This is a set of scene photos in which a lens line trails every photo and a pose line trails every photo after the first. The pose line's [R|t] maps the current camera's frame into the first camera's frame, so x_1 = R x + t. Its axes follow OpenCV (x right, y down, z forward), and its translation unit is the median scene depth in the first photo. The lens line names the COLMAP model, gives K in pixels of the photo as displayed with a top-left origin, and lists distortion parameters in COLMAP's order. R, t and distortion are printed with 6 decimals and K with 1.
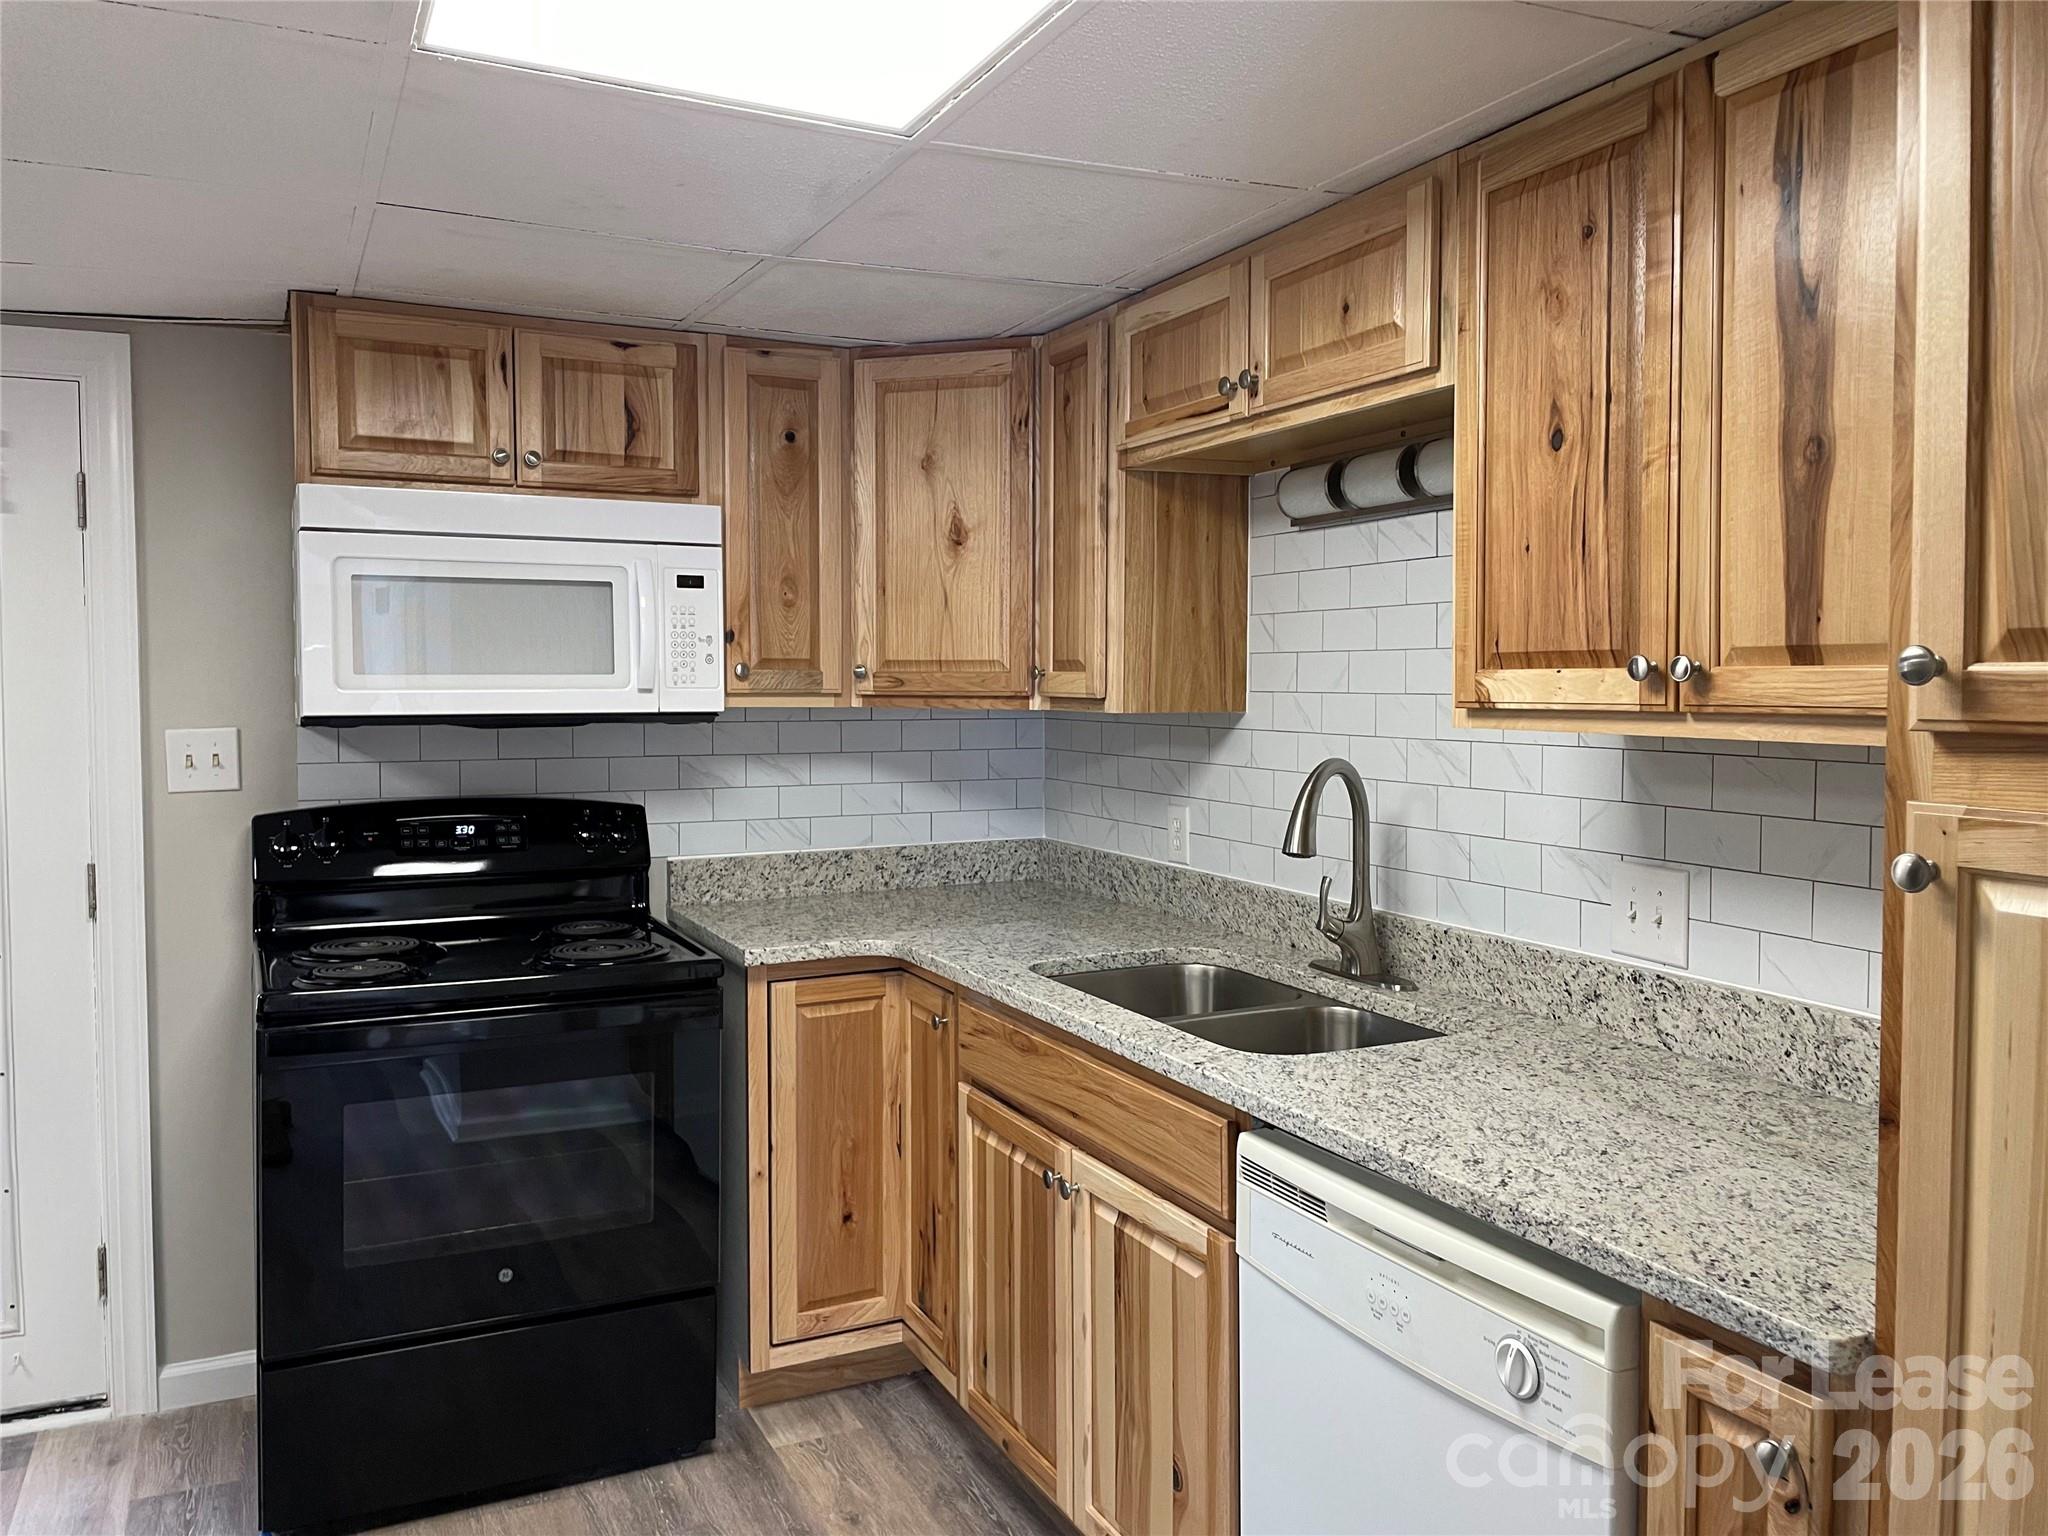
lens RADIAL K [[1529.5, 0, 991.1], [0, 1529.5, 737.9], [0, 0, 1]] dist [0.092918, -0.121392]
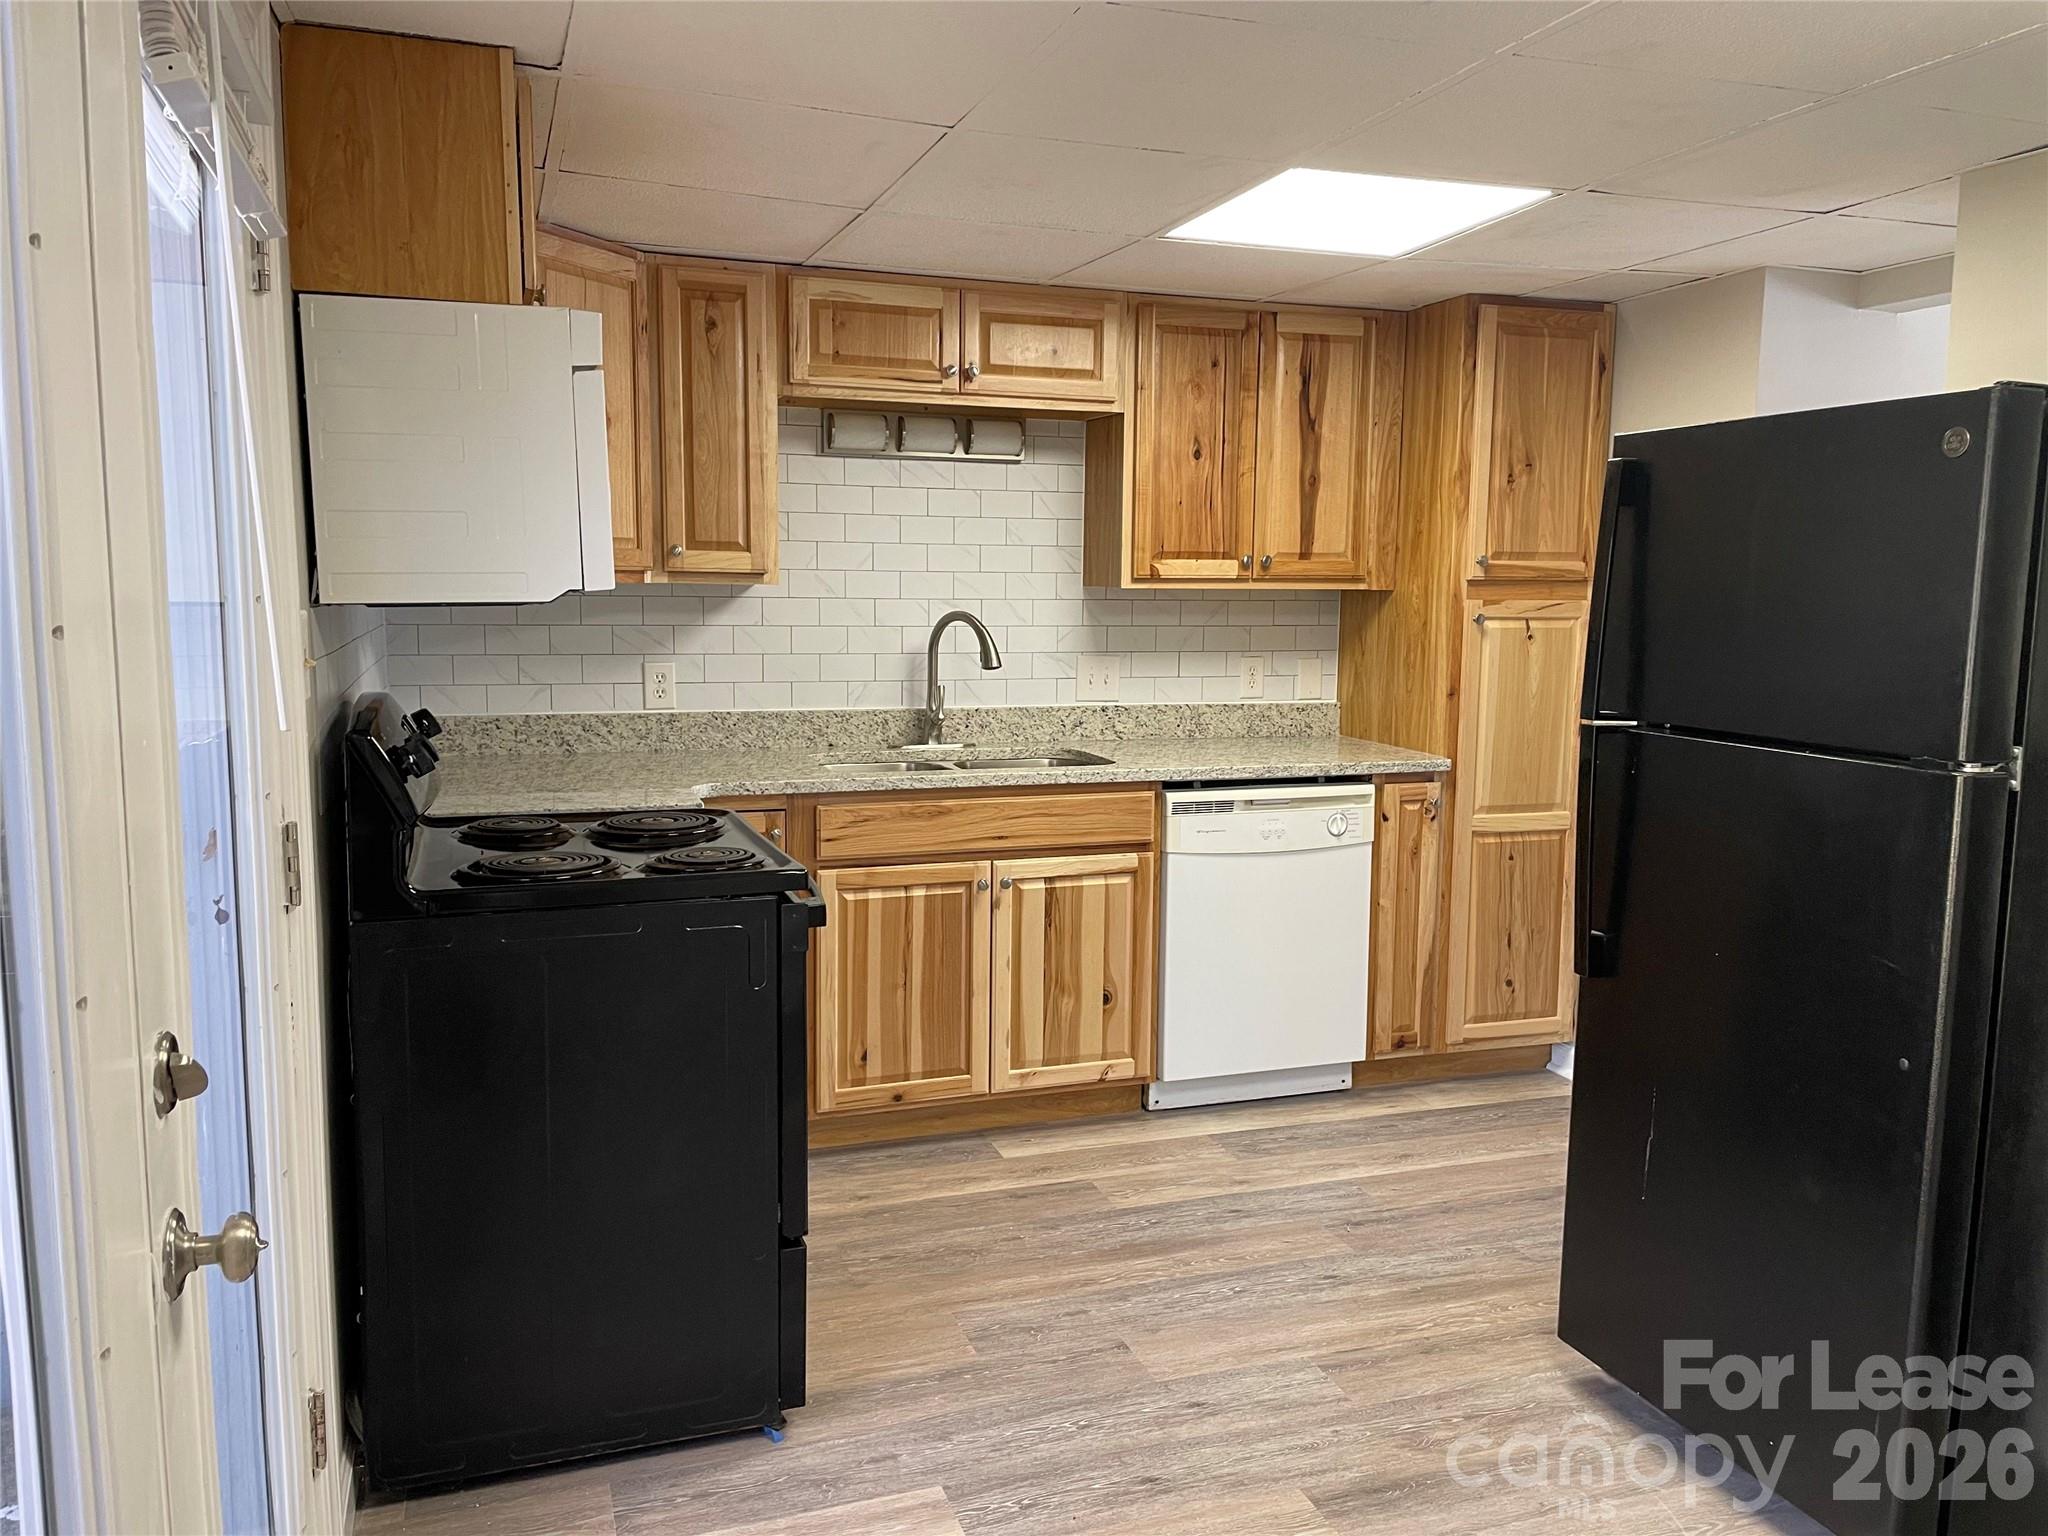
lens RADIAL K [[1554.5, 0, 1024.0], [0, 1554.5, 768.0], [0, 0, 1]] dist [0.083892, 0.001758]
pose [[0.112507, -0.118009, 0.986618, -1.757143], [0.029266, 0.992885, 0.115422, -0.012083], [-0.993220, 0.015889, 0.115160, 0.914253]]
